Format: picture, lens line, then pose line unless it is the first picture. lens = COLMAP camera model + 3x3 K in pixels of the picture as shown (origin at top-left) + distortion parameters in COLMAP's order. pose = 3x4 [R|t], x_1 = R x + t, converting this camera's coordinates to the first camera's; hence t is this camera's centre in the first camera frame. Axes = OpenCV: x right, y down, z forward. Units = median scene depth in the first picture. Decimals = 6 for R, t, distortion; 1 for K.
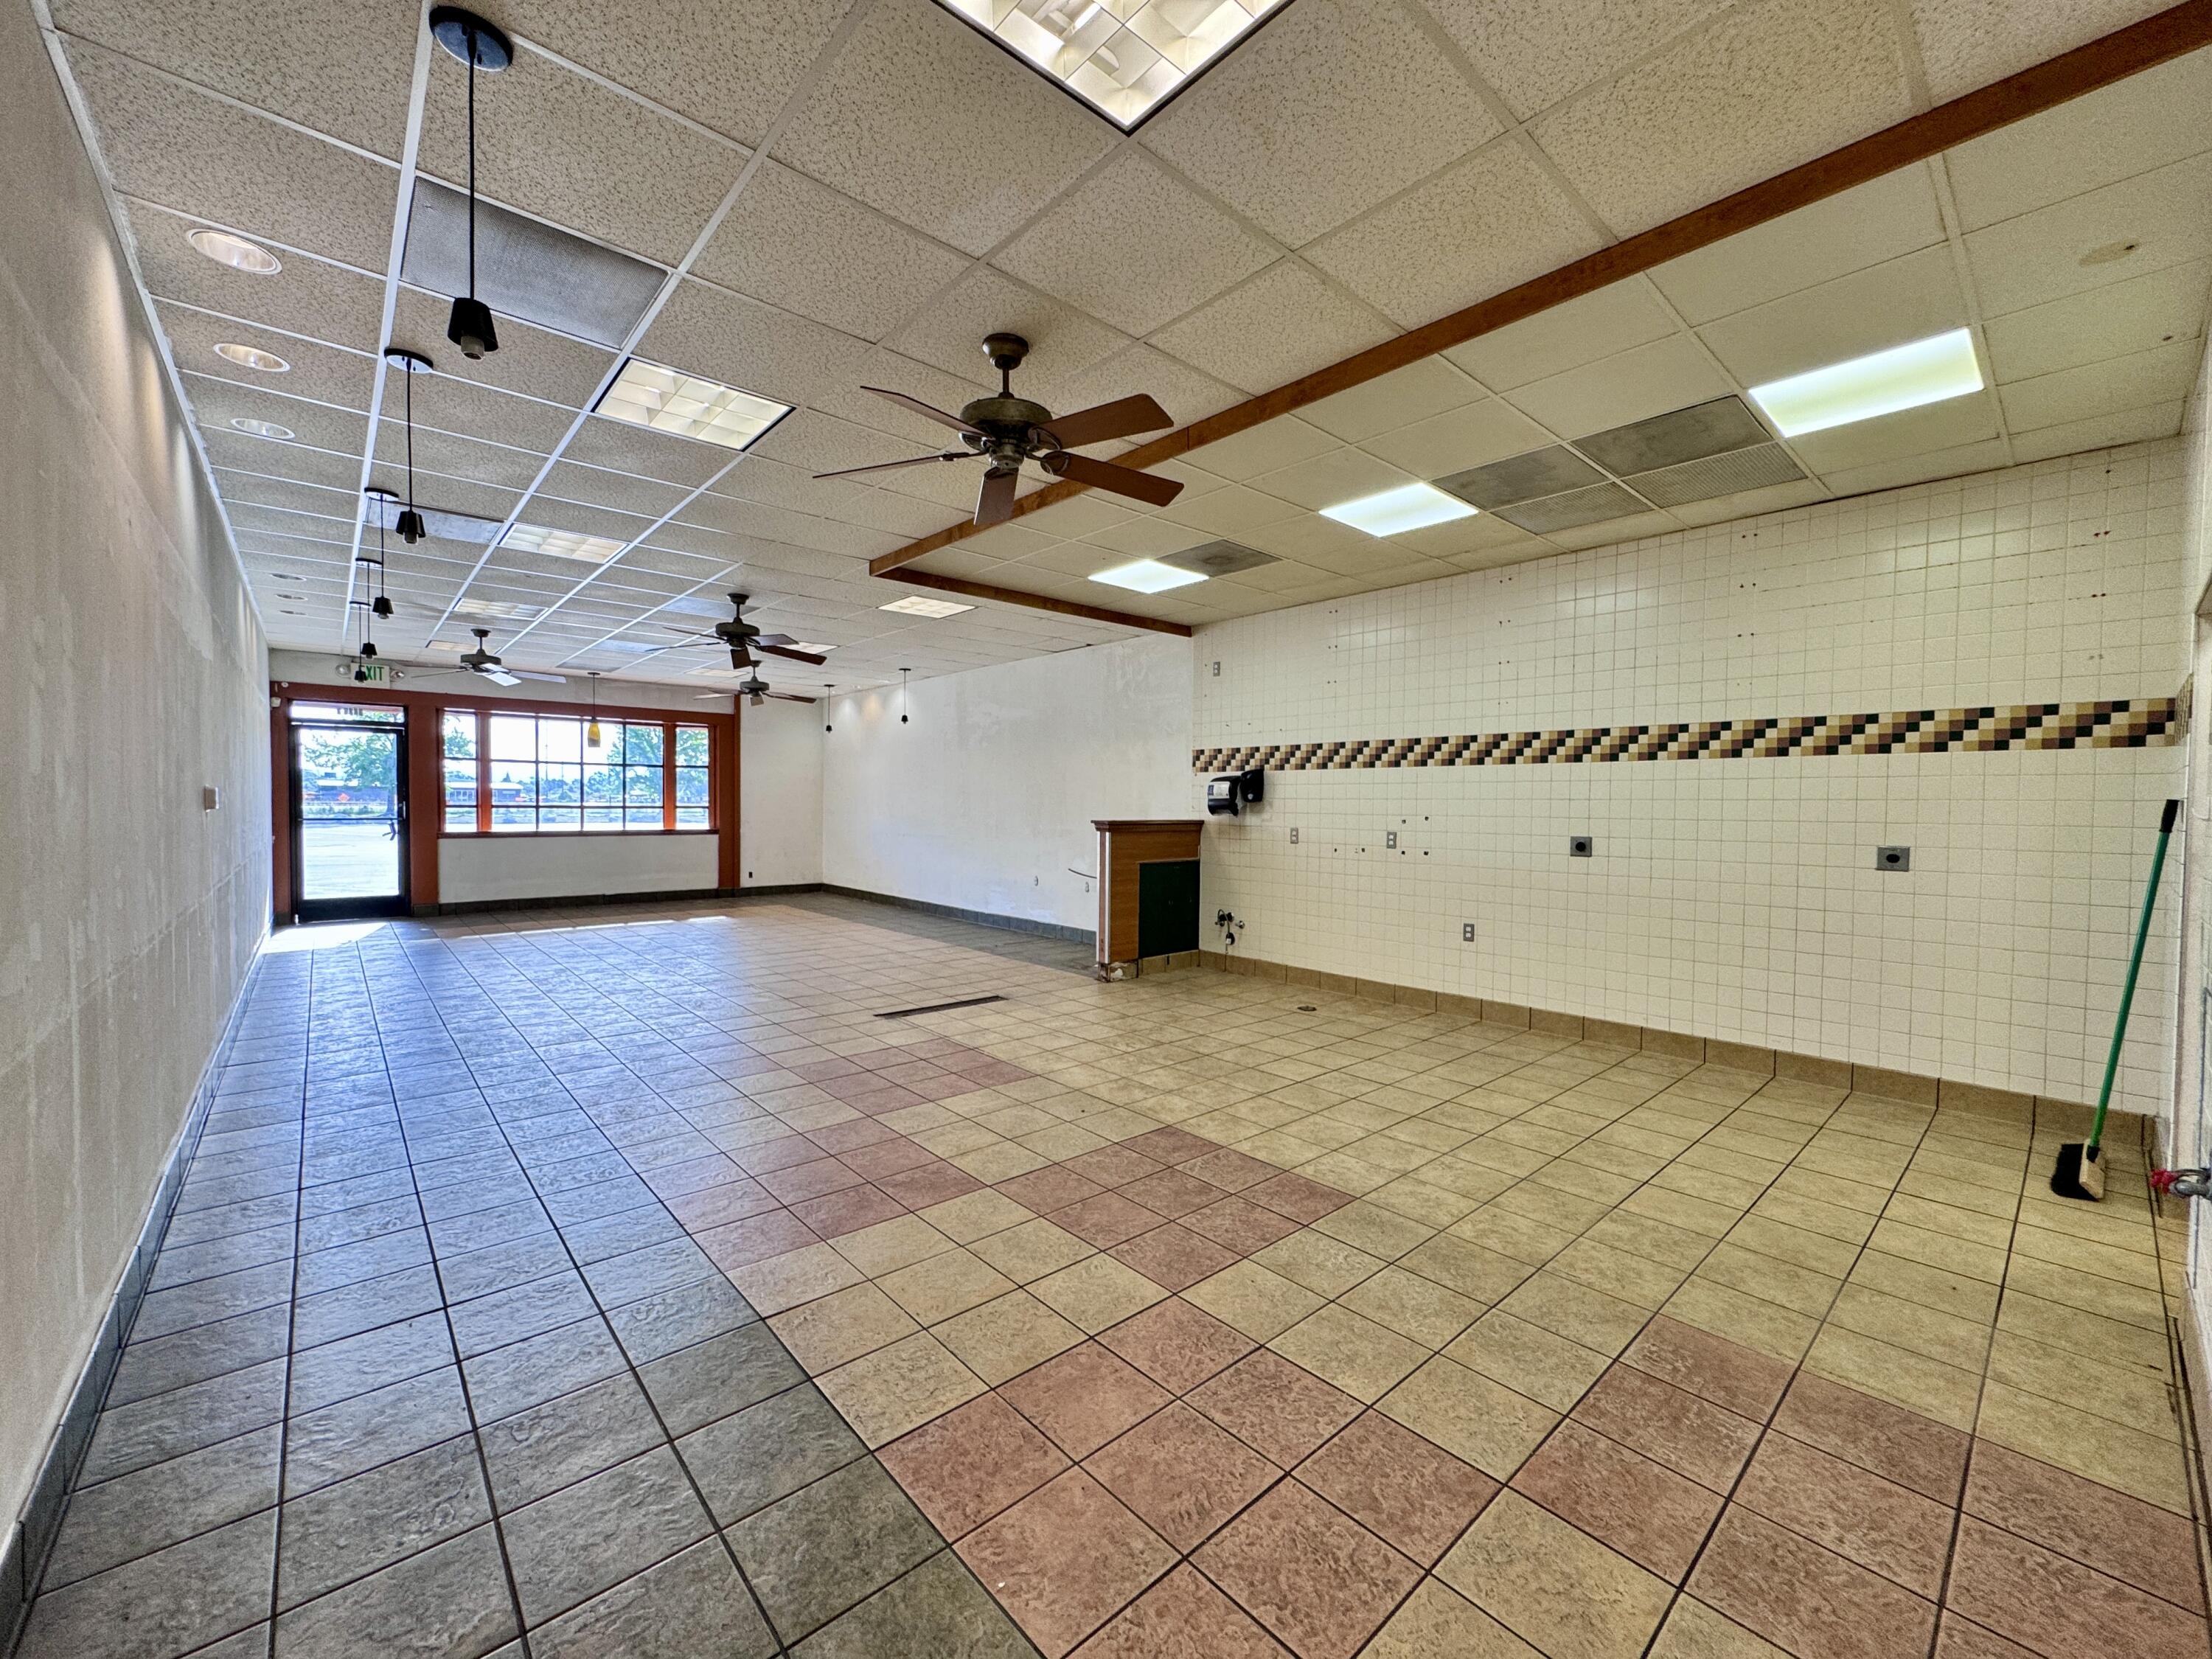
lens RADIAL K [[873.6, 0, 1111.4], [0, 873.6, 831.0], [0, 0, 1]] dist [-0.008493, 0.000024]
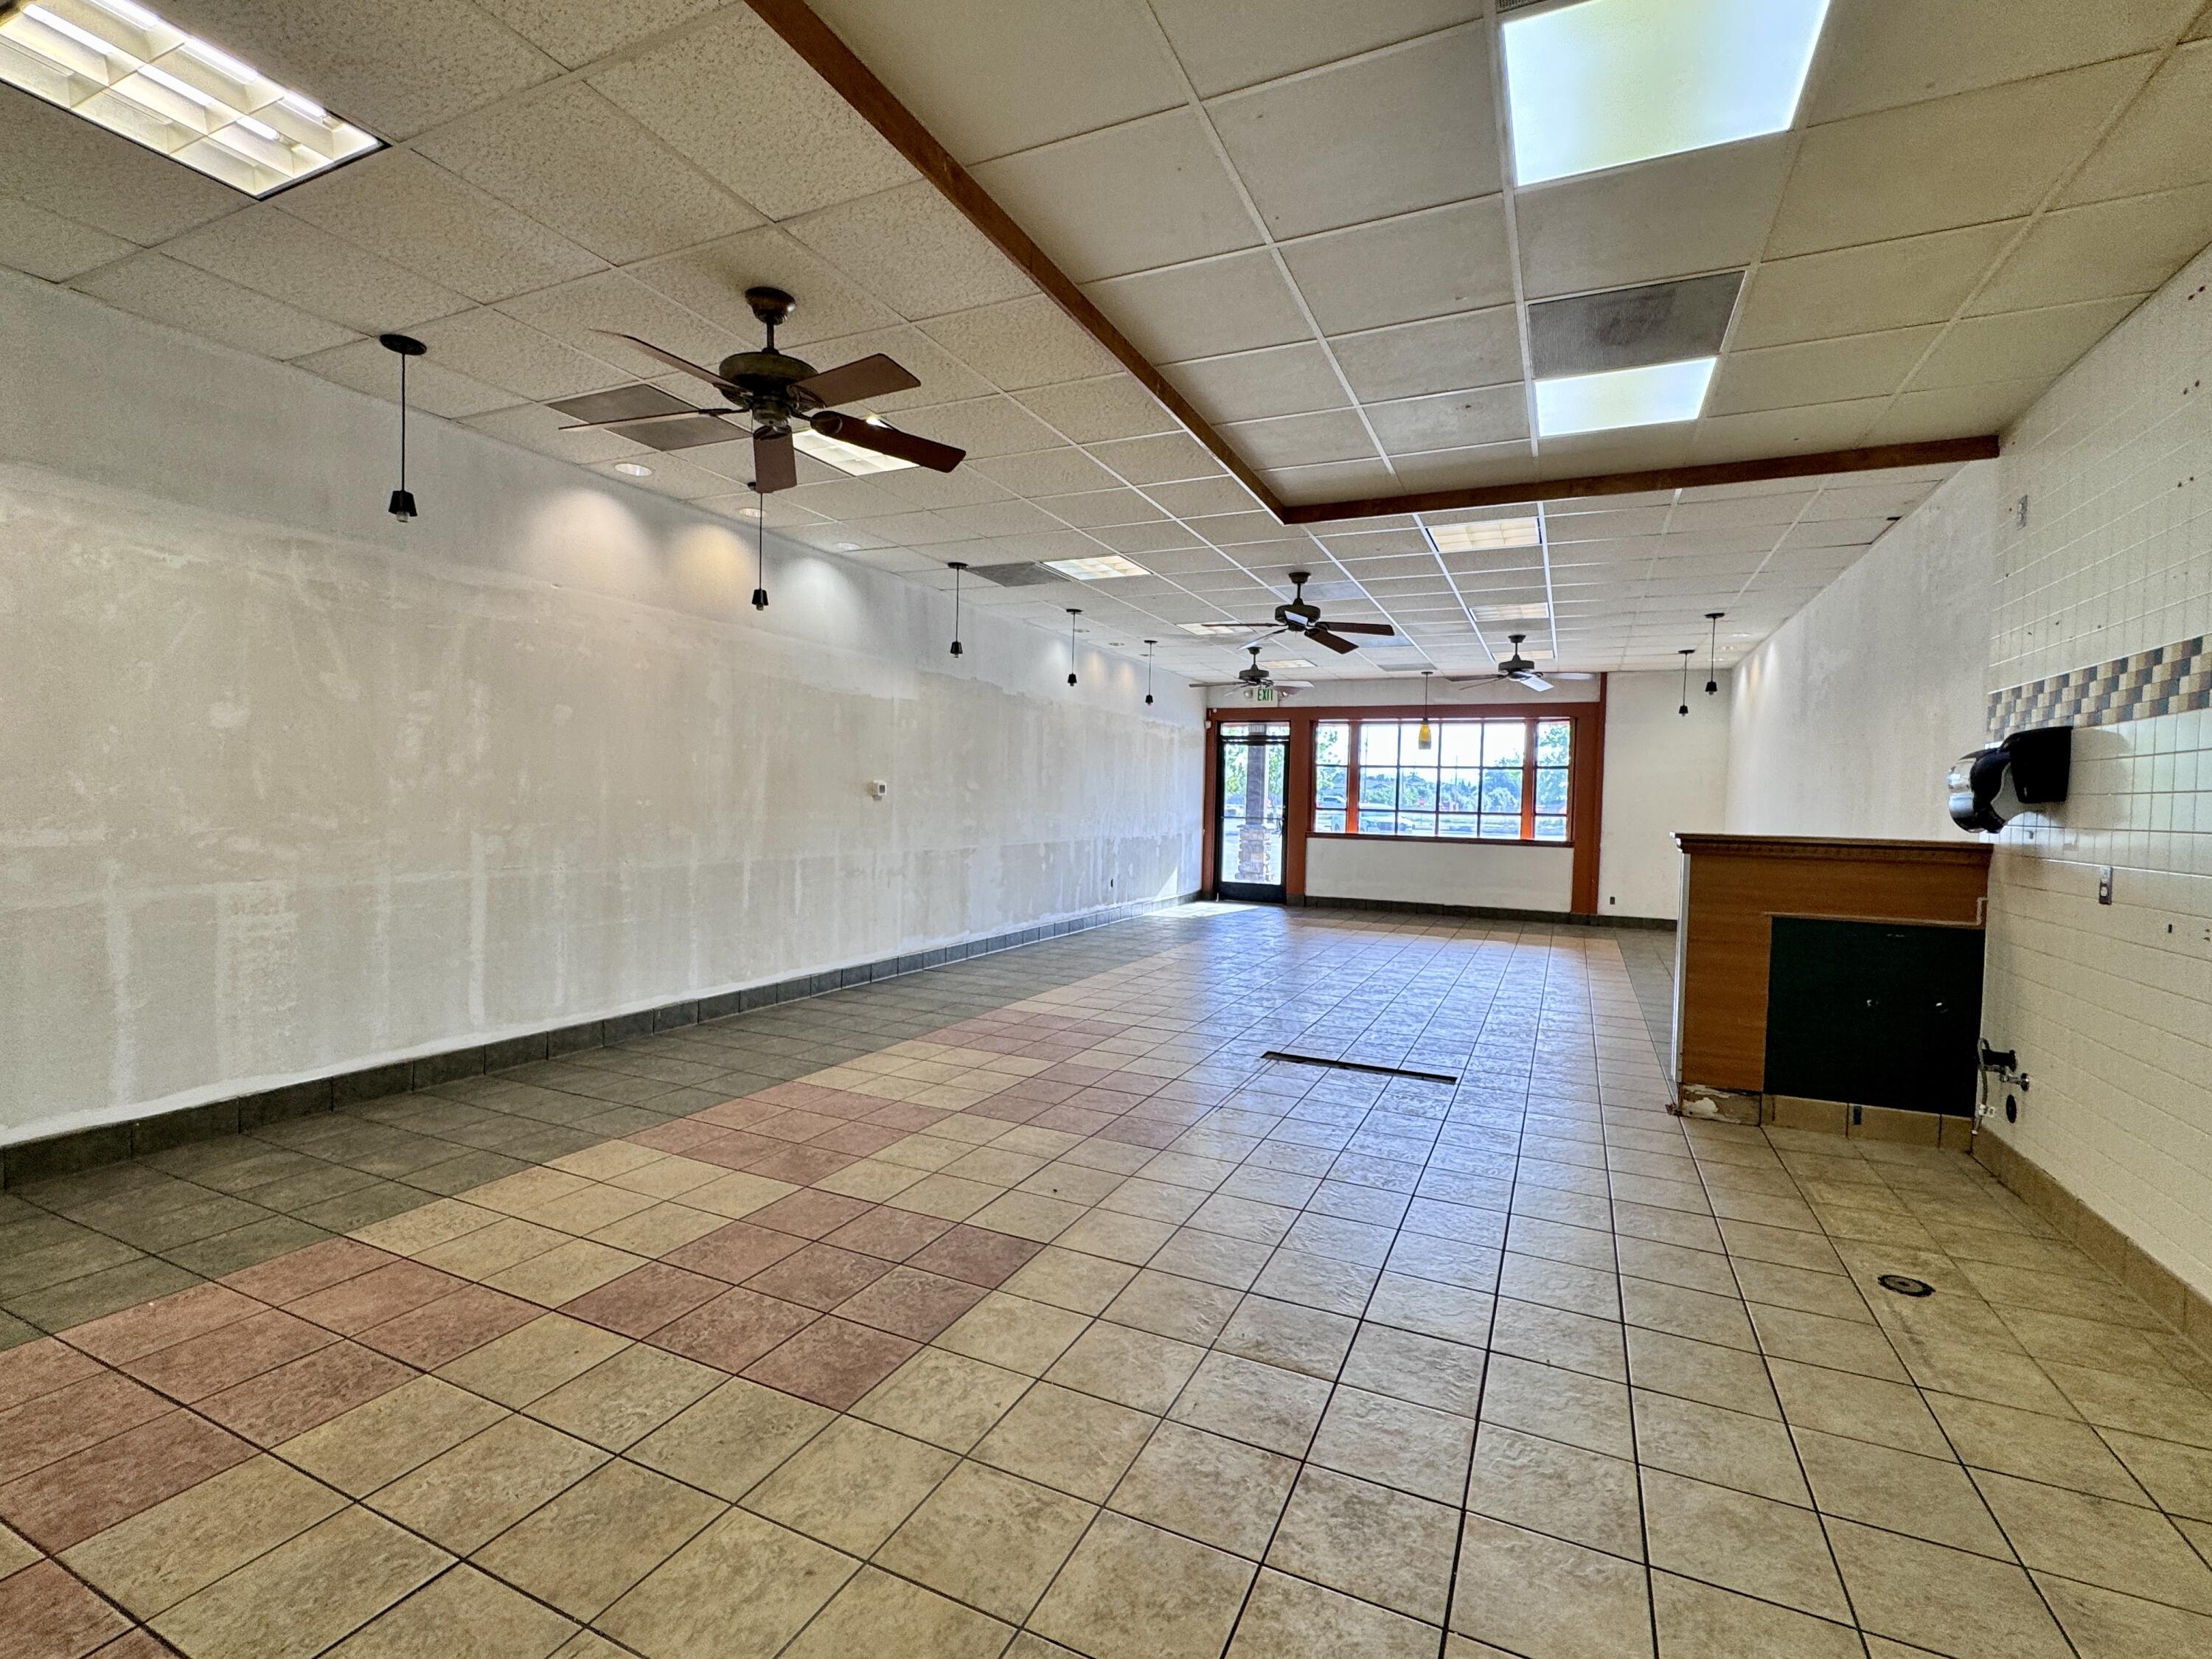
lens RADIAL K [[994.6, 0, 1105.6], [0, 994.6, 825.8], [0, 0, 1]] dist [-0.001199, 0.000147]
pose [[0.399007, 0.025136, -0.916603, 0.457457], [-0.048334, 0.998811, 0.006351, -0.002486], [0.915673, 0.041769, 0.399747, 0.403364]]
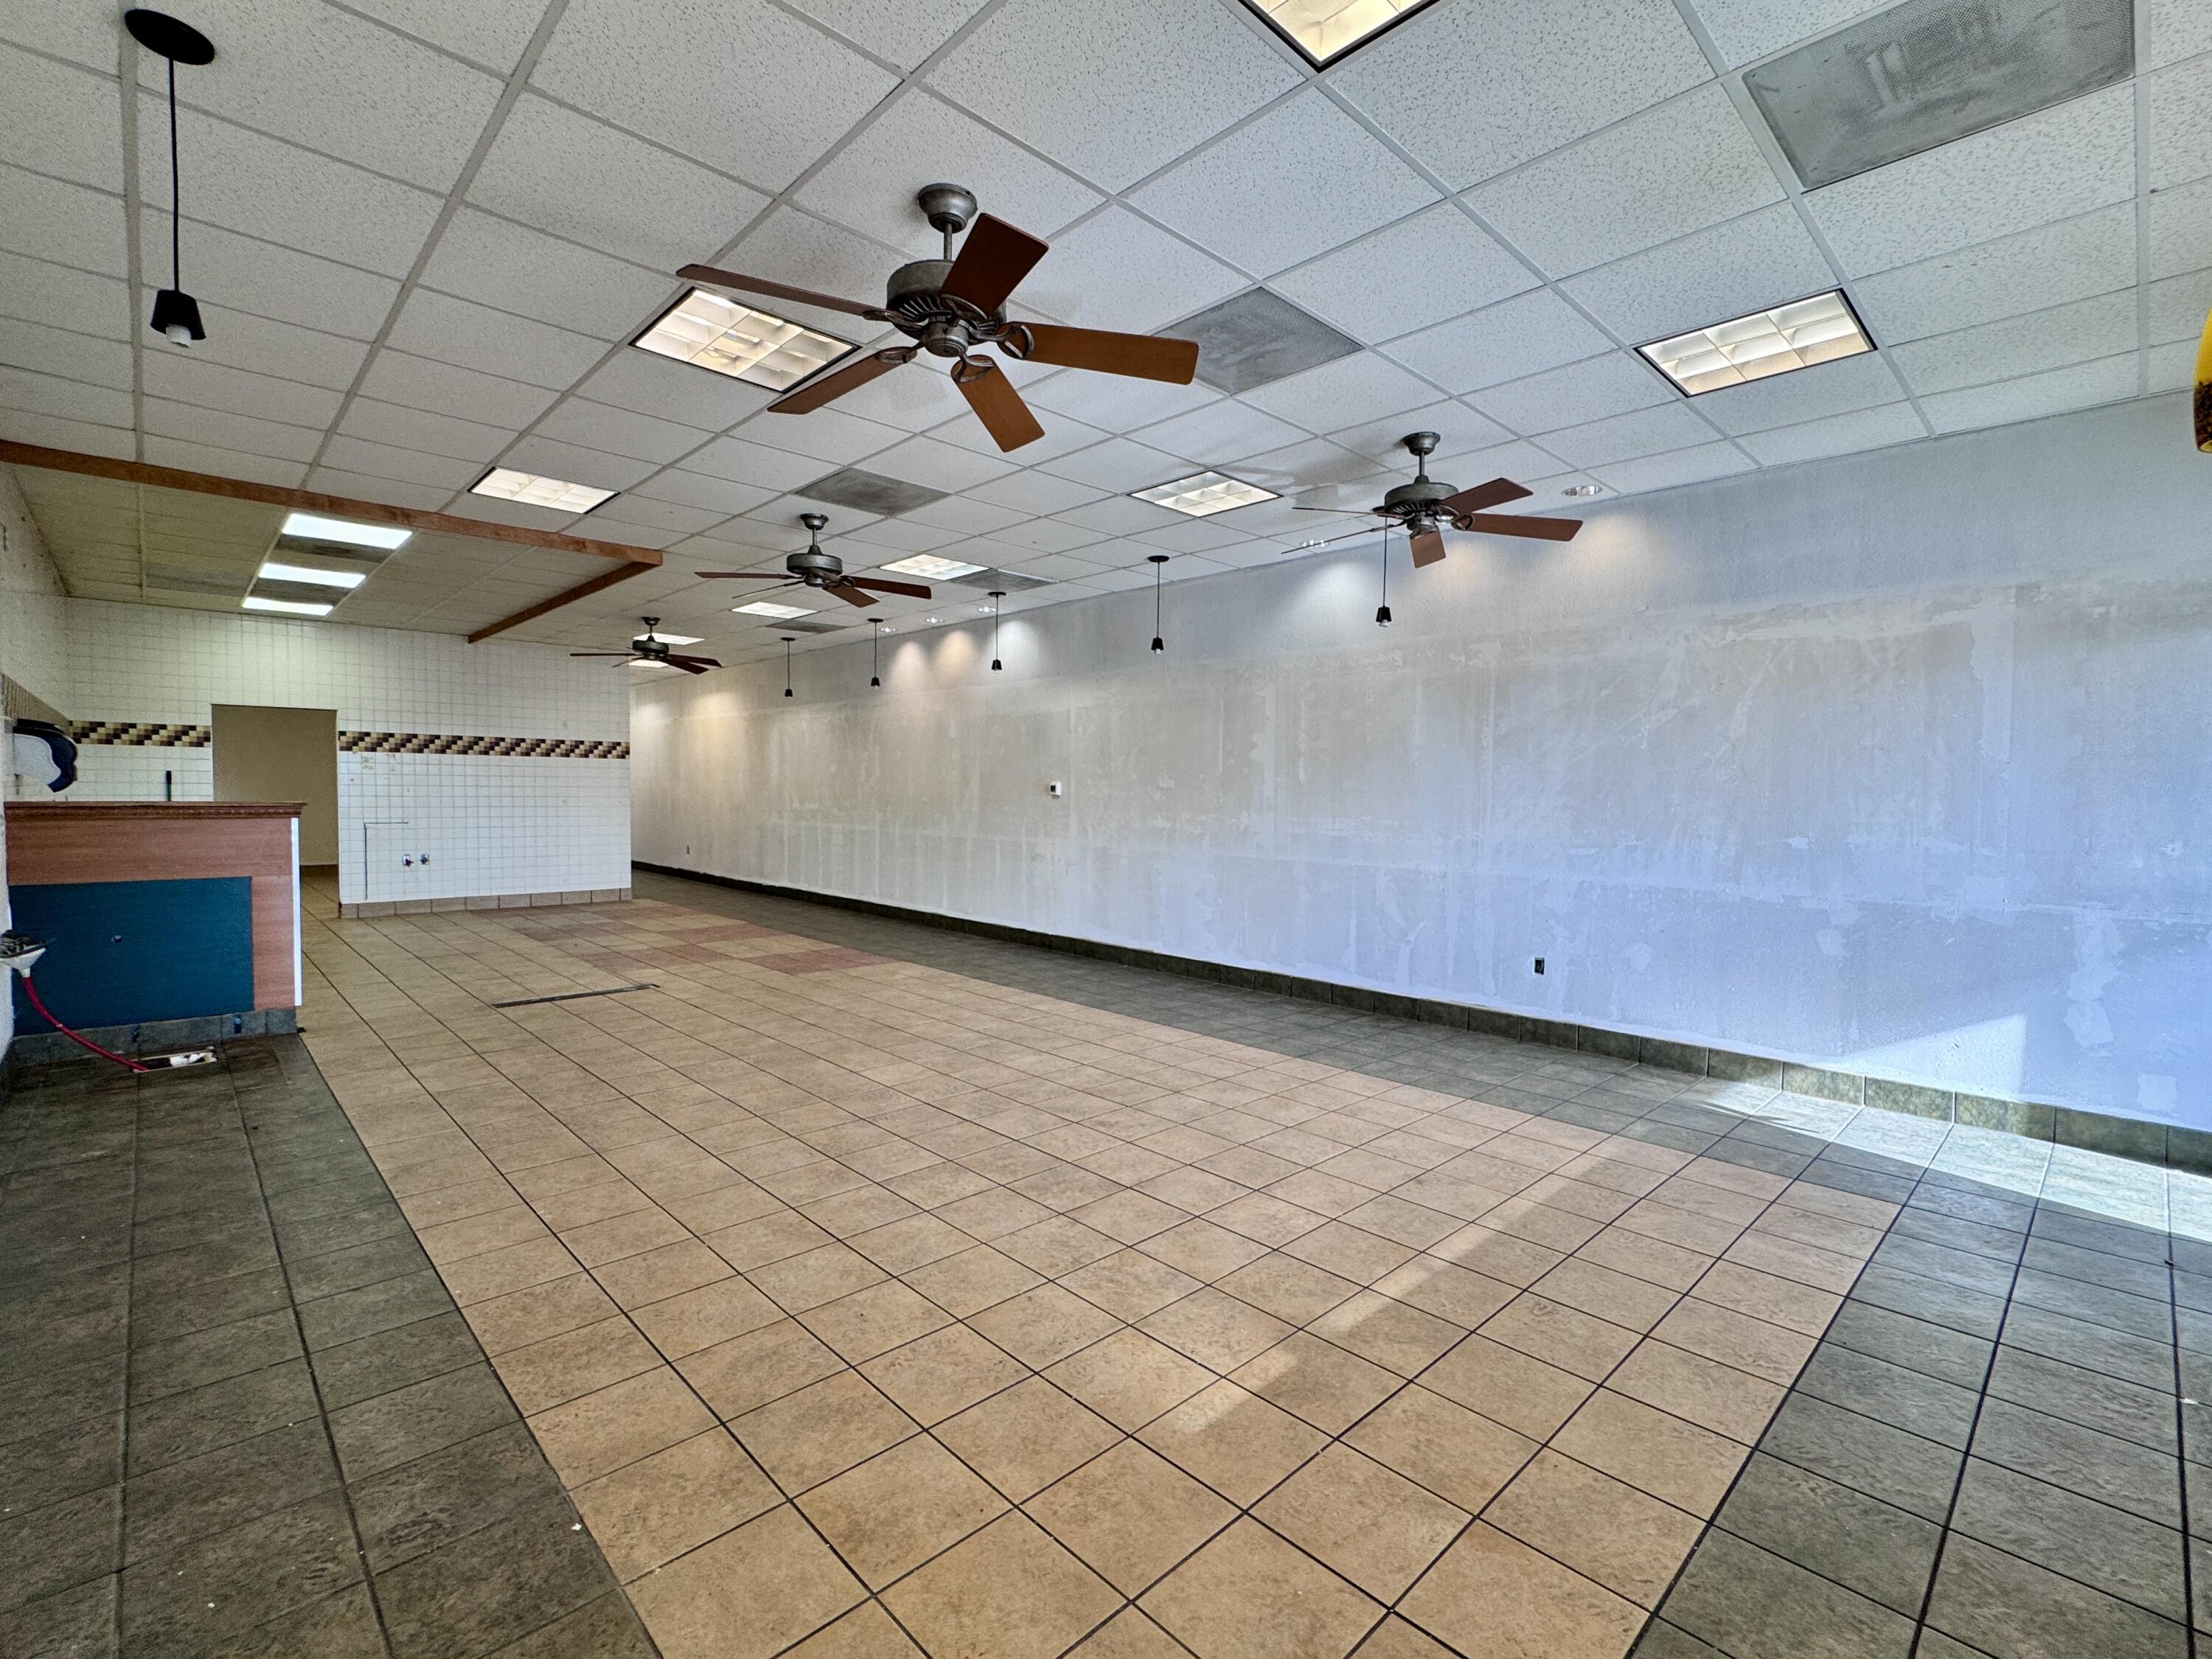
lens RADIAL K [[994.6, 0, 1101.5], [0, 994.6, 823.7], [0, 0, 1]] dist [-0.001199, 0.000147]
pose [[-0.998799, -0.021660, -0.043946, -0.668442], [-0.024450, 0.997652, 0.063974, -0.064016], [0.042458, 0.064971, -0.996983, 1.926310]]
